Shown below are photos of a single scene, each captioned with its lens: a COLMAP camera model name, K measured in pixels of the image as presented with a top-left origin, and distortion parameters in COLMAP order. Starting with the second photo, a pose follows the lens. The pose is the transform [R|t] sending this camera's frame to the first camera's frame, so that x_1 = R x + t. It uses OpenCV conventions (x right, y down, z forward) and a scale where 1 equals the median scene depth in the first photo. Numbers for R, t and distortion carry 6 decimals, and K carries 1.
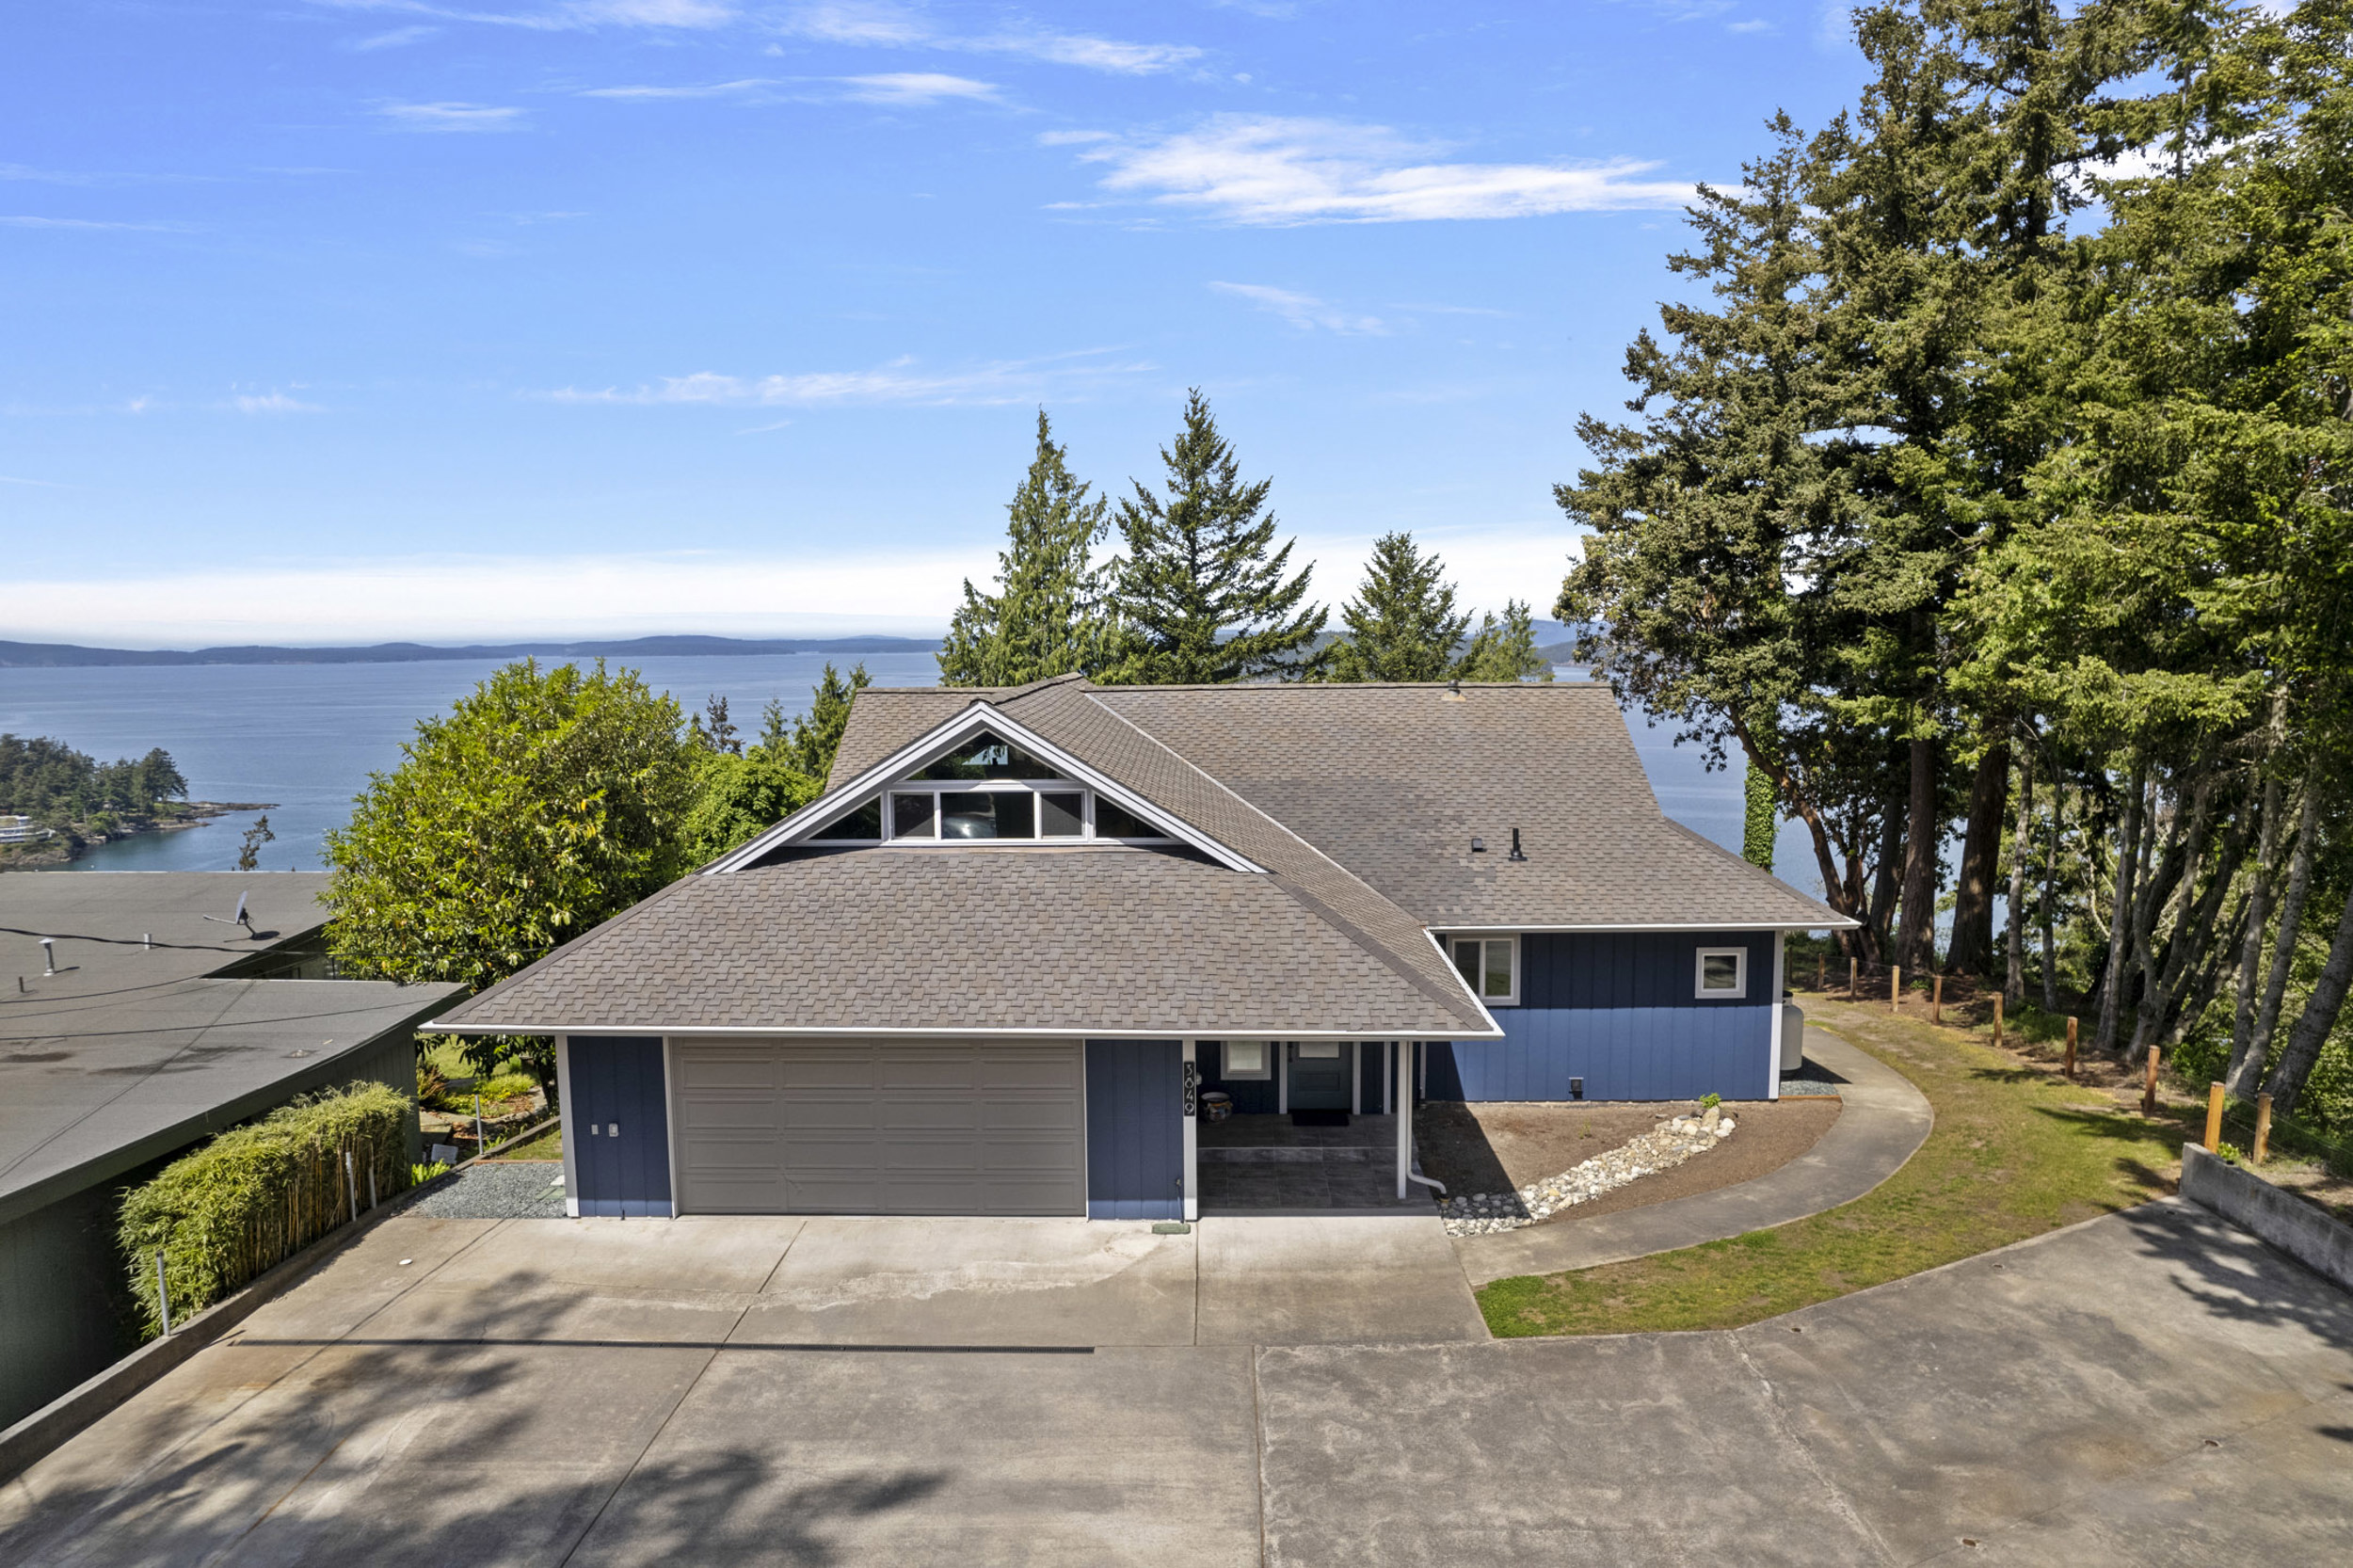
lens RADIAL K [[1489.4, 0, 1210.1], [0, 1489.4, 795.3], [0, 0, 1]] dist [-0.066550, 0.061009]
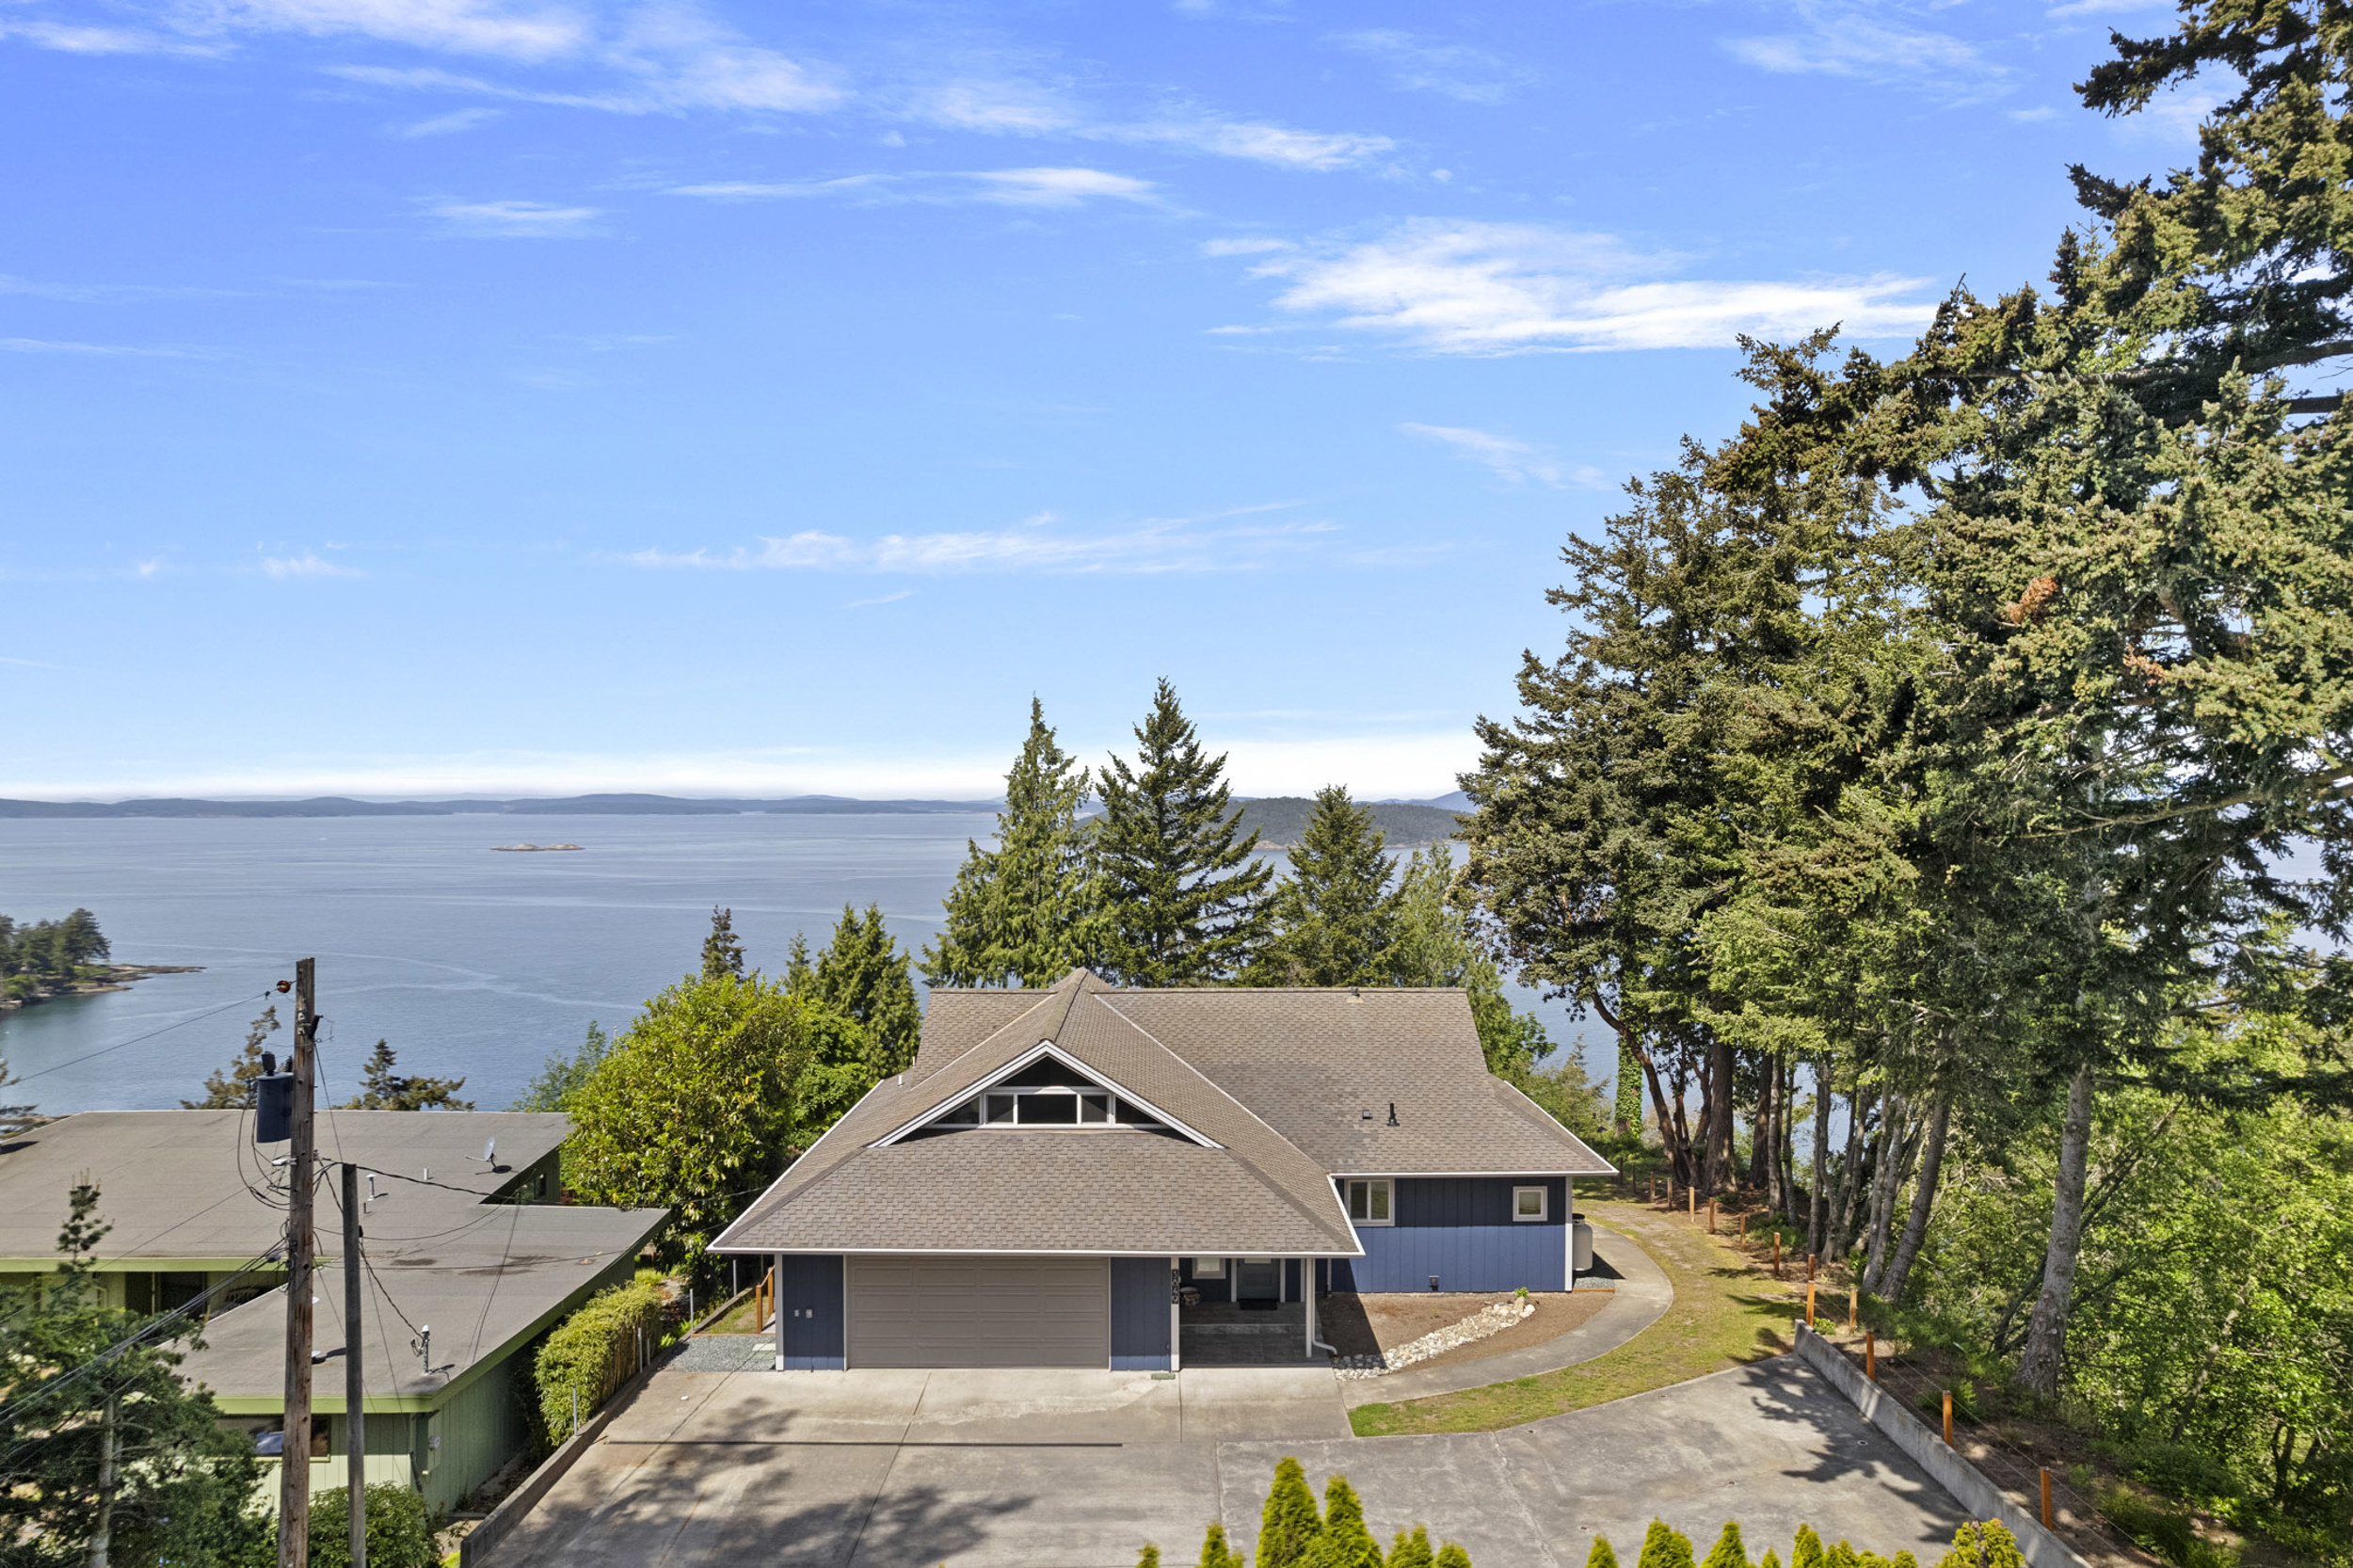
lens RADIAL K [[1524.2, 0, 1211.6], [0, 1524.2, 786.7], [0, 0, 1]] dist [-0.075872, 0.067932]
pose [[0.999459, 0.009028, 0.031634, -0.024954], [-0.005387, 0.993539, -0.113359, -0.123931], [-0.032454, 0.113128, 0.993050, -0.552181]]
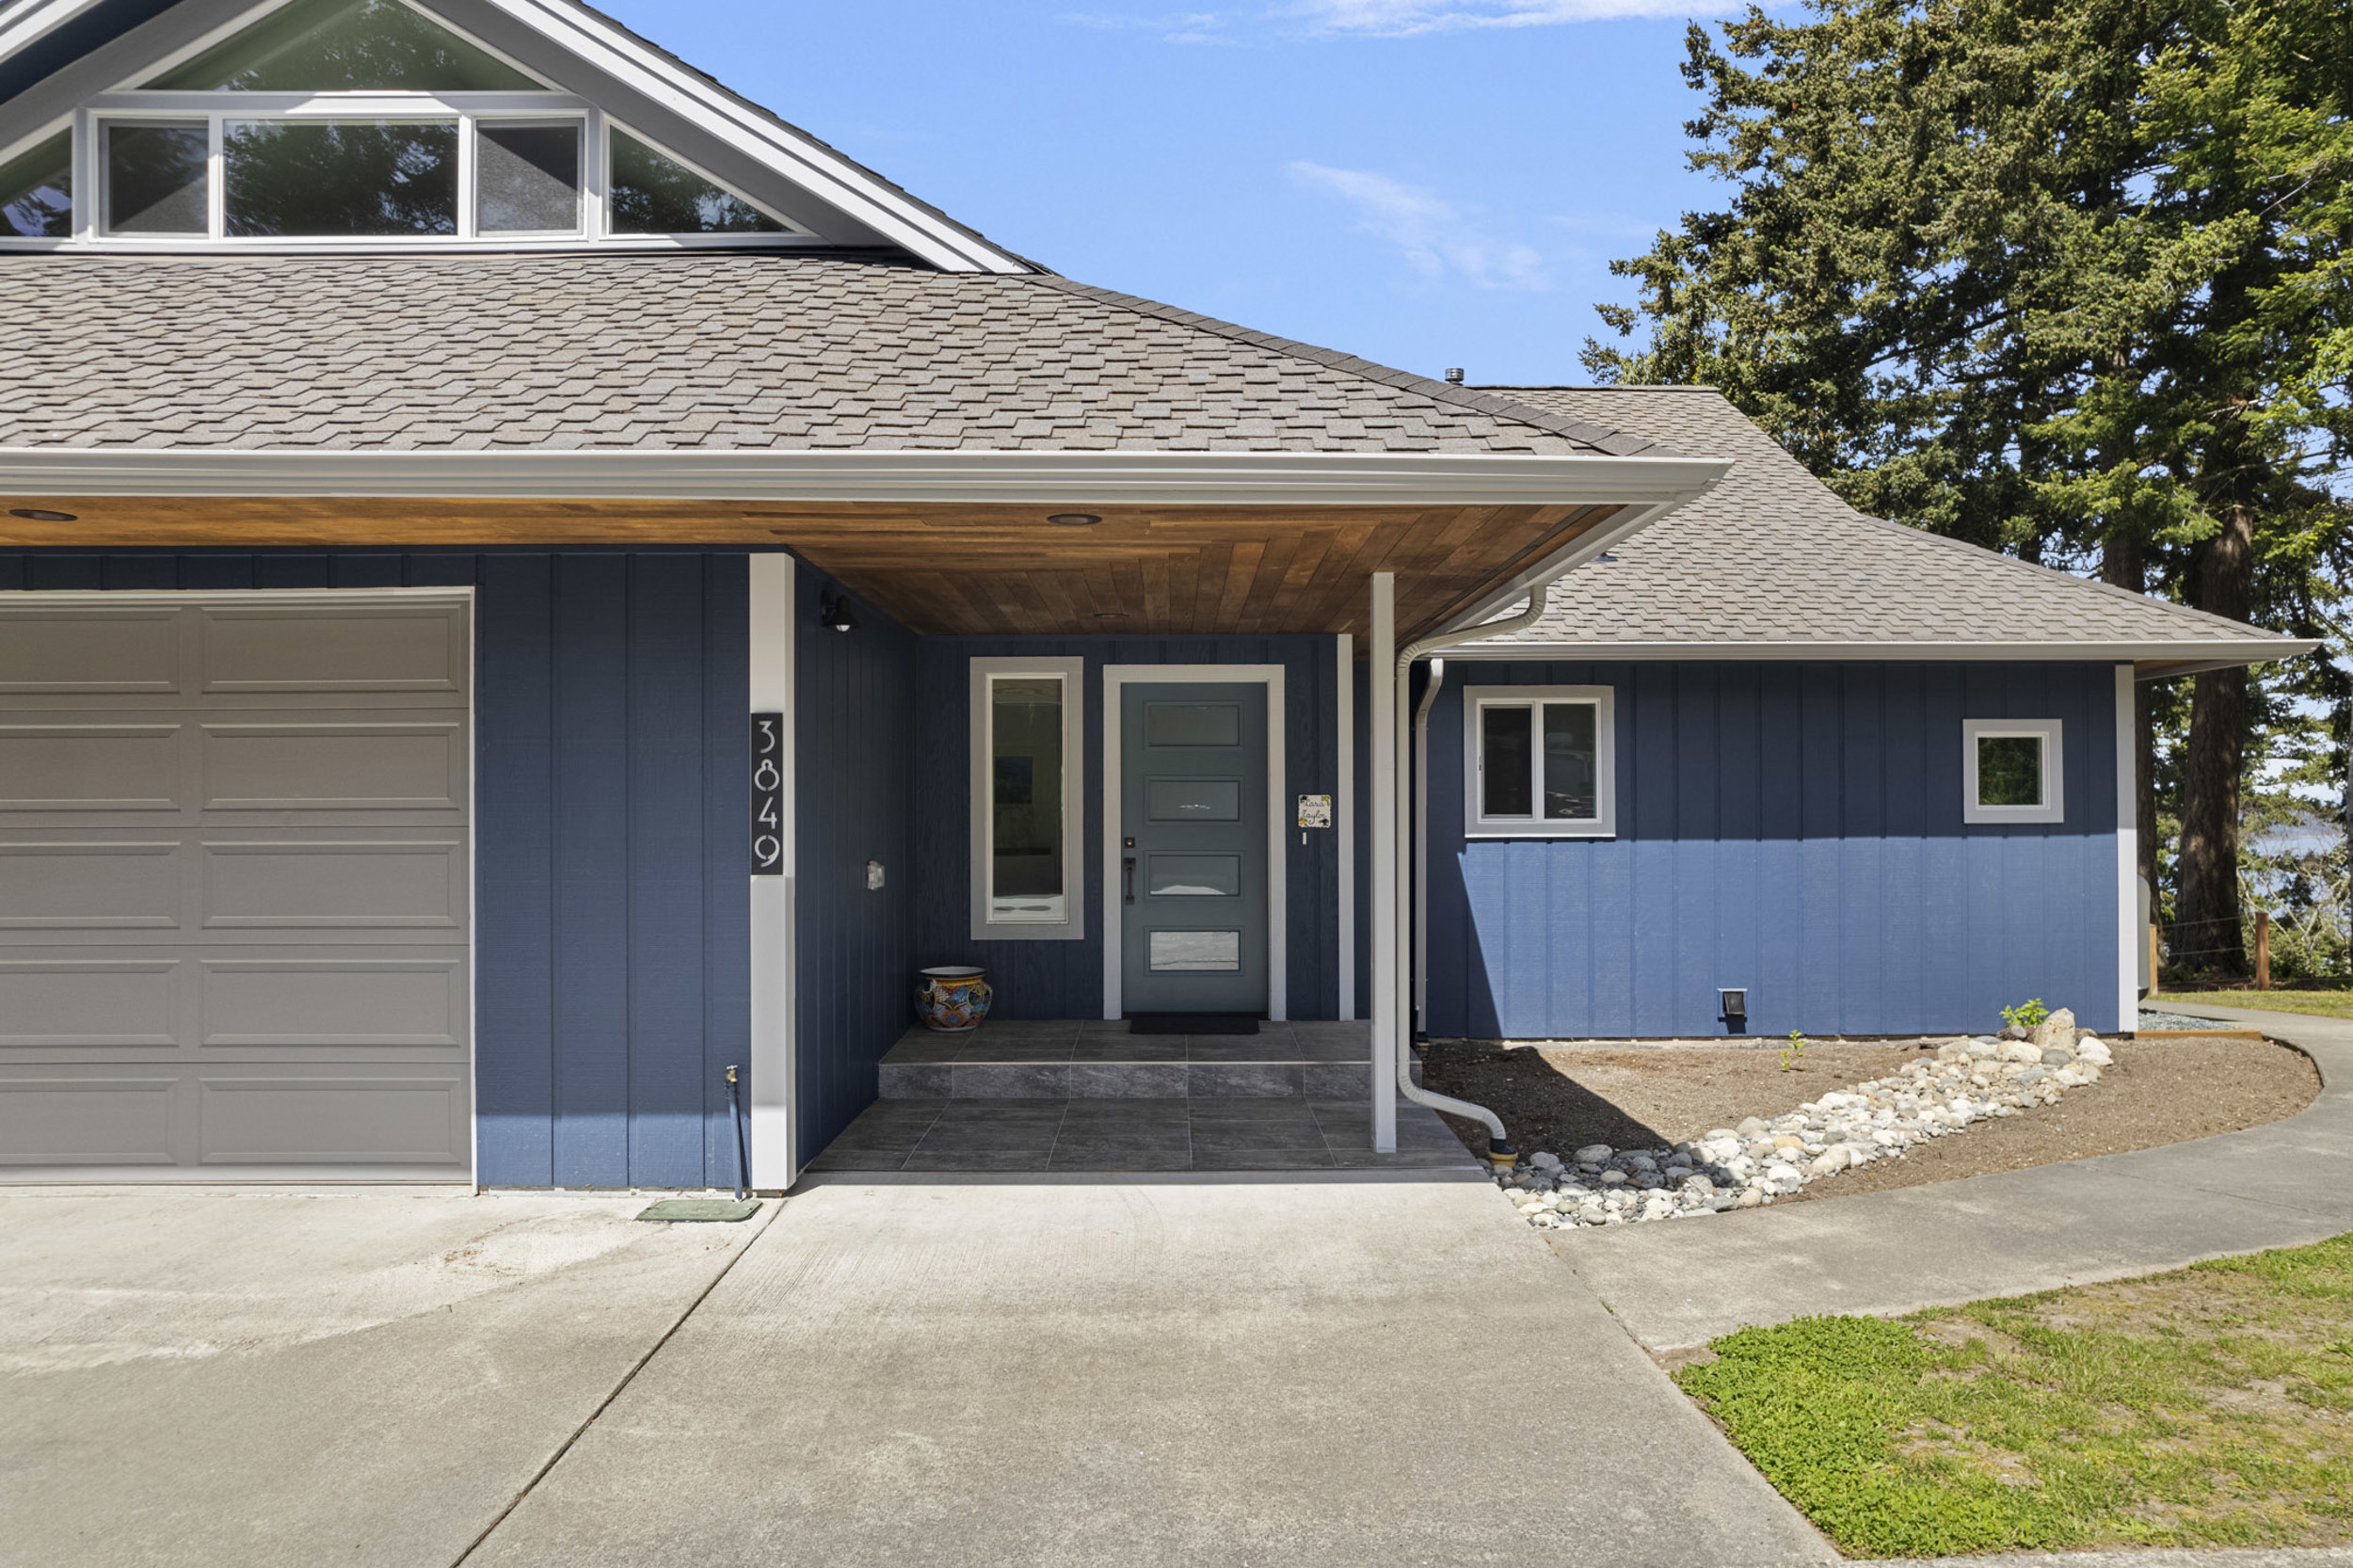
lens RADIAL K [[1489.4, 0, 1210.1], [0, 1489.4, 795.3], [0, 0, 1]] dist [-0.066550, 0.061009]
pose [[0.999754, 0.003608, 0.021904, 0.065634], [-0.000976, 0.992894, -0.118999, 0.192949], [-0.022178, 0.118948, 0.992653, 0.529659]]
